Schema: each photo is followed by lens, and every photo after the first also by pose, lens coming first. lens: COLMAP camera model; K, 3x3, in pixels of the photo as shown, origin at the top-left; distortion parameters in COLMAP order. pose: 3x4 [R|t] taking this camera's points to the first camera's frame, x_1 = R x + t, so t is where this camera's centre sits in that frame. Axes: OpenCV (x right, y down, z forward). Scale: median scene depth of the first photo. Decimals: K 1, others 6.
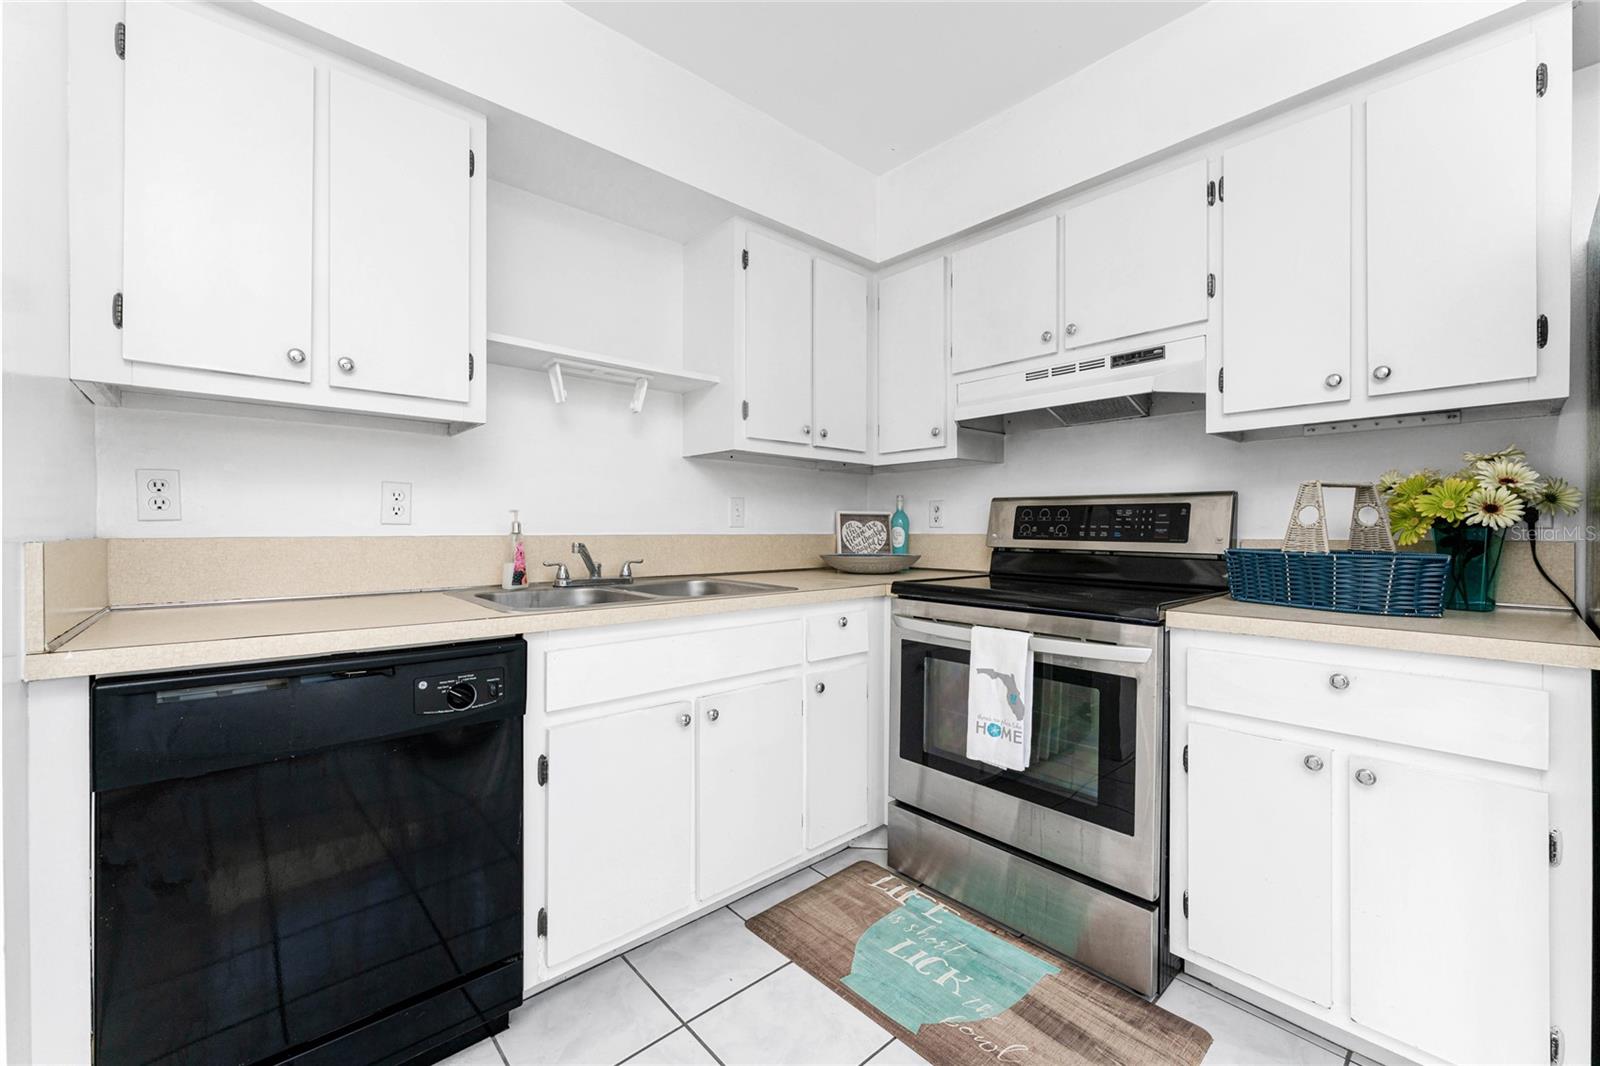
lens RADIAL K [[660.4, 0, 771.6], [0, 660.4, 535.6], [0, 0, 1]] dist [-0.000877, 0.000335]
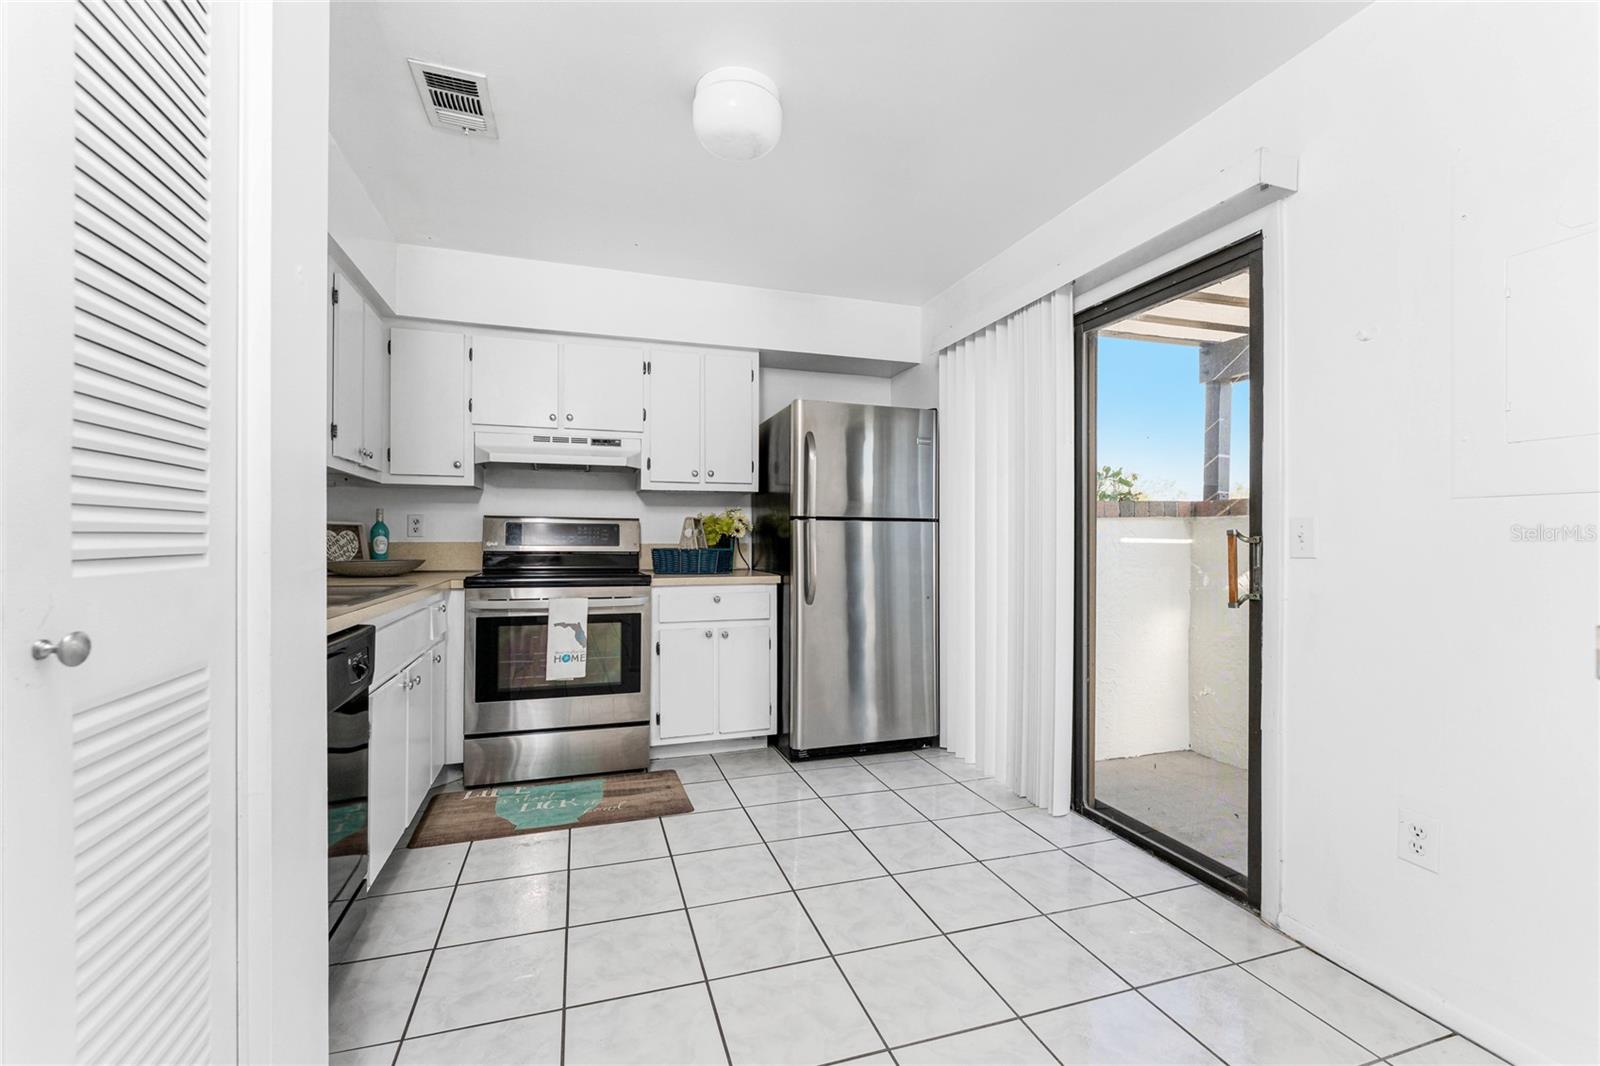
lens RADIAL K [[660.4, 0, 818.4], [0, 660.4, 540.6], [0, 0, 1]] dist [-0.000877, 0.000335]
pose [[0.382410, -0.002018, 0.923990, -0.918284], [0.008032, 0.999967, -0.001141, 0.003016], [-0.923958, 0.007857, 0.382414, -0.222955]]
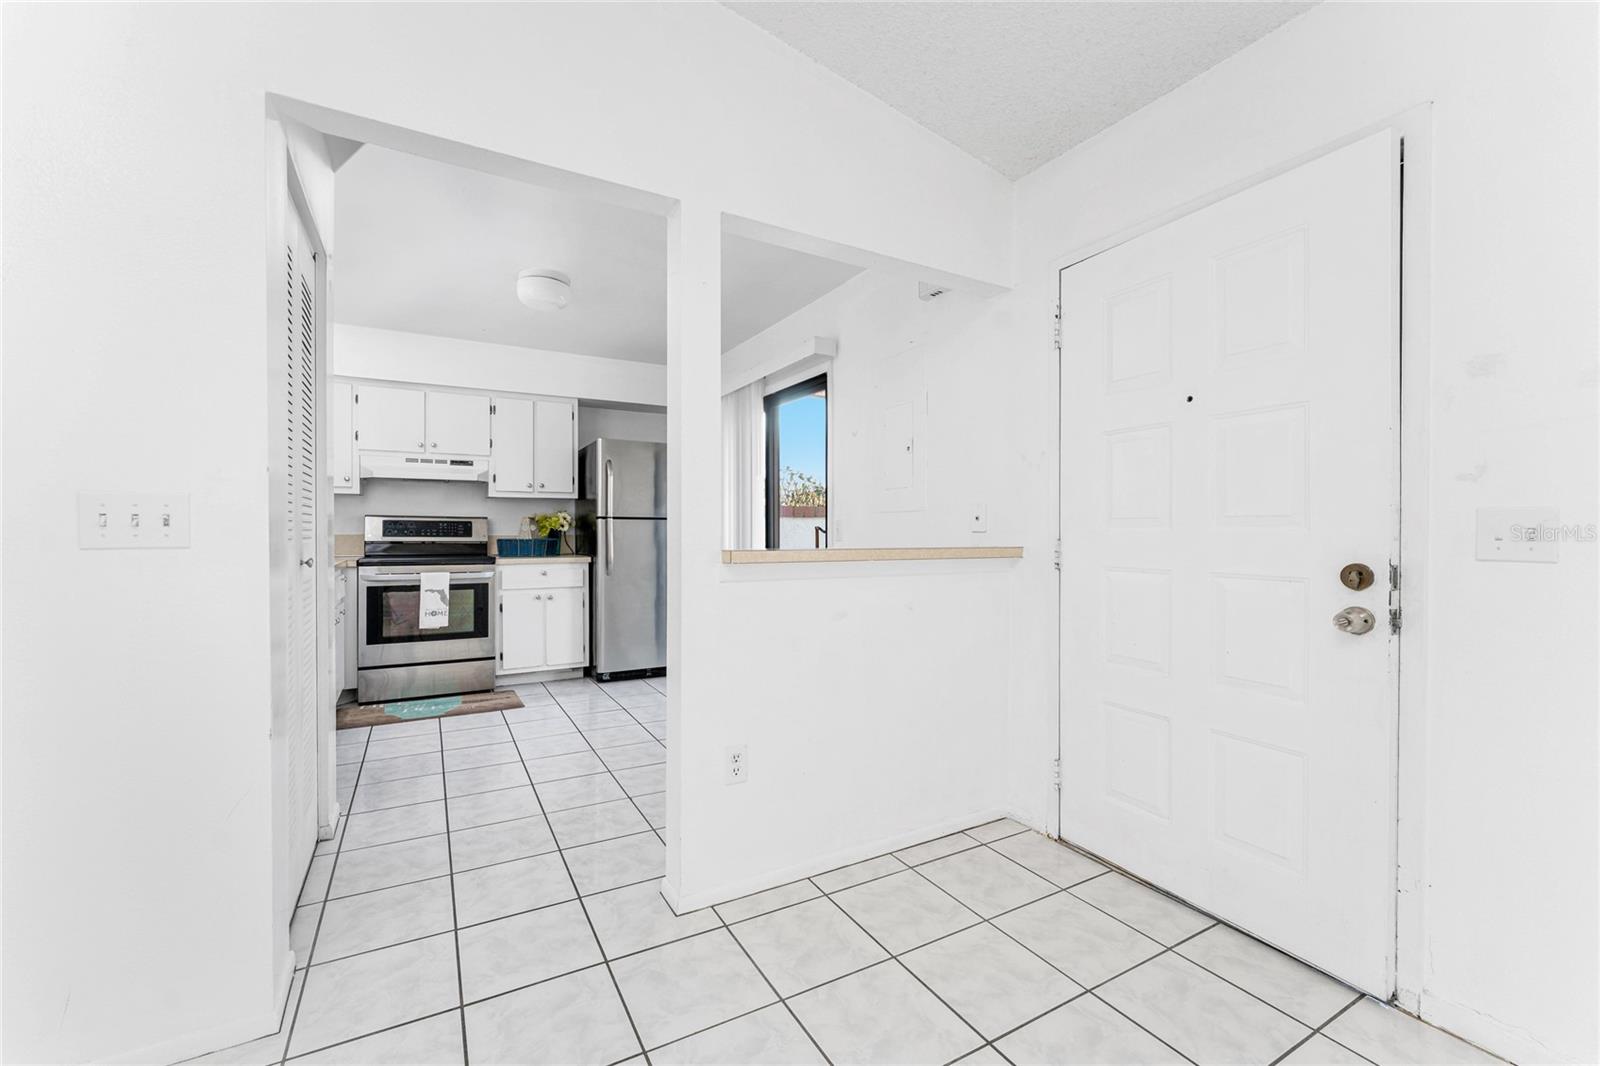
lens RADIAL K [[660.4, 0, 804.0], [0, 660.4, 533.8], [0, 0, 1]] dist [-0.000877, 0.000335]
pose [[0.215807, -0.003713, 0.976429, -1.676649], [0.012065, 0.999927, 0.001135, 0.011297], [-0.976362, 0.011535, 0.215836, -0.835041]]
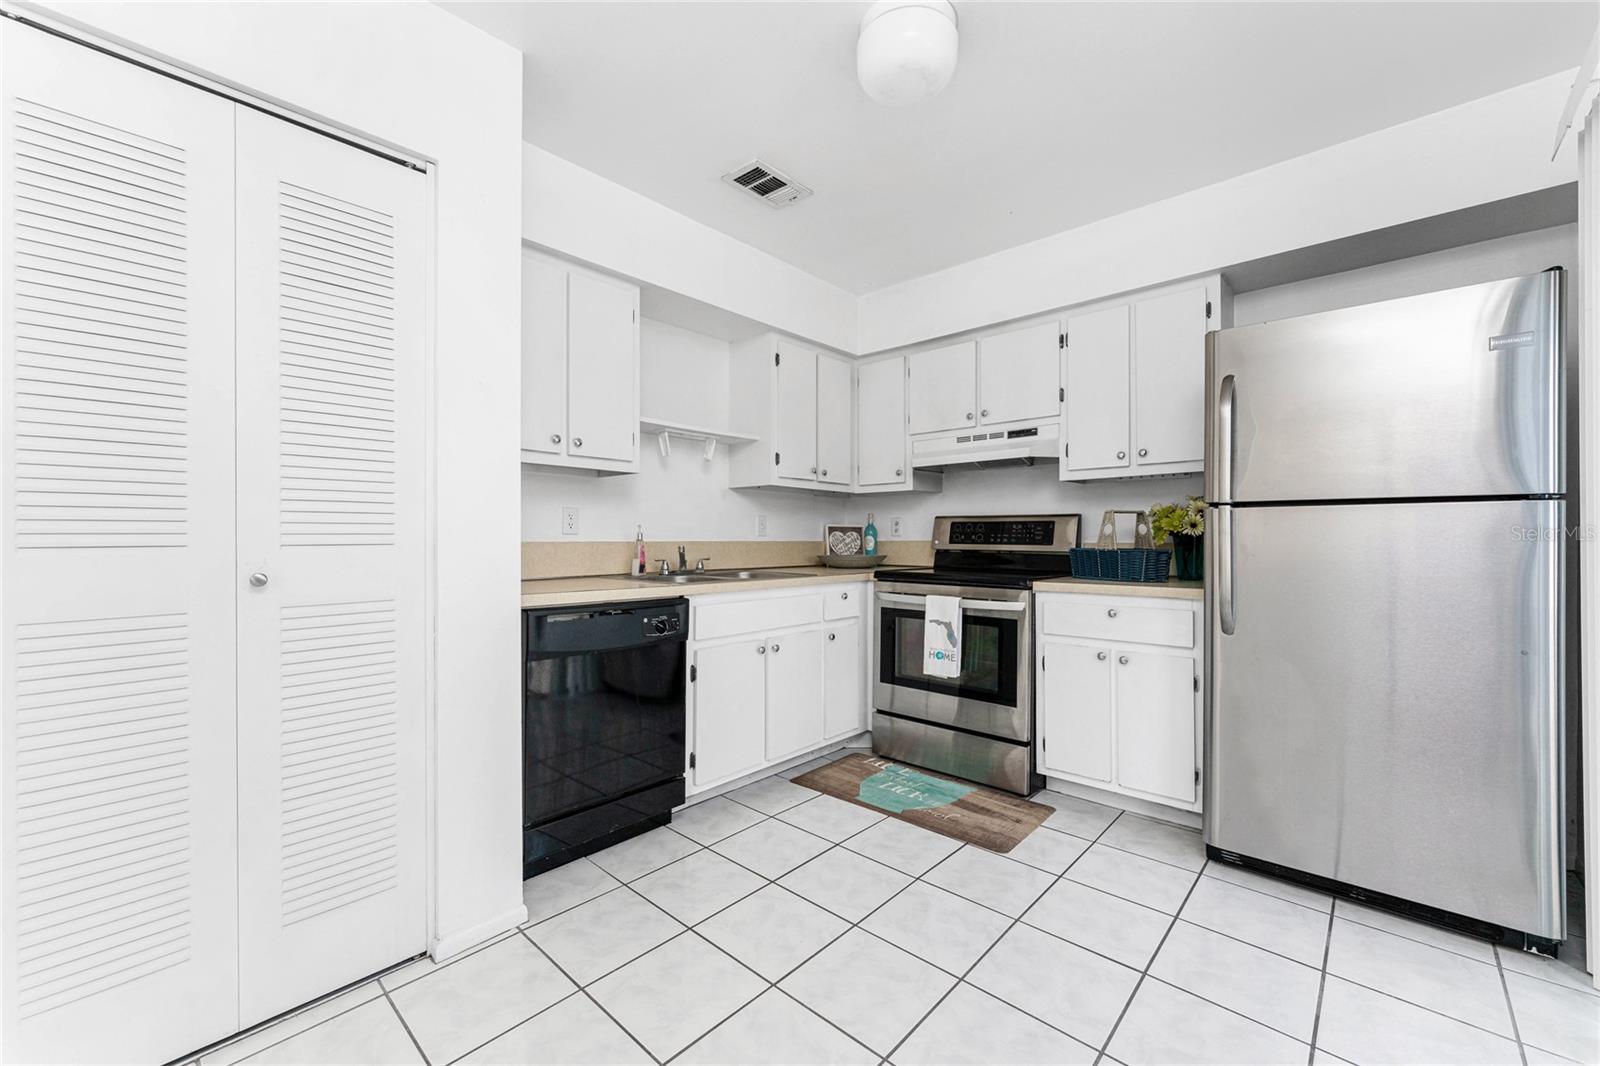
lens RADIAL K [[660.4, 0, 769.2], [0, 660.4, 541.7], [0, 0, 1]] dist [-0.000877, 0.000335]
pose [[0.995724, -0.001529, 0.092370, -0.241557], [0.002045, 0.999983, -0.005488, 0.010659], [-0.092360, 0.005653, 0.995710, -0.613849]]
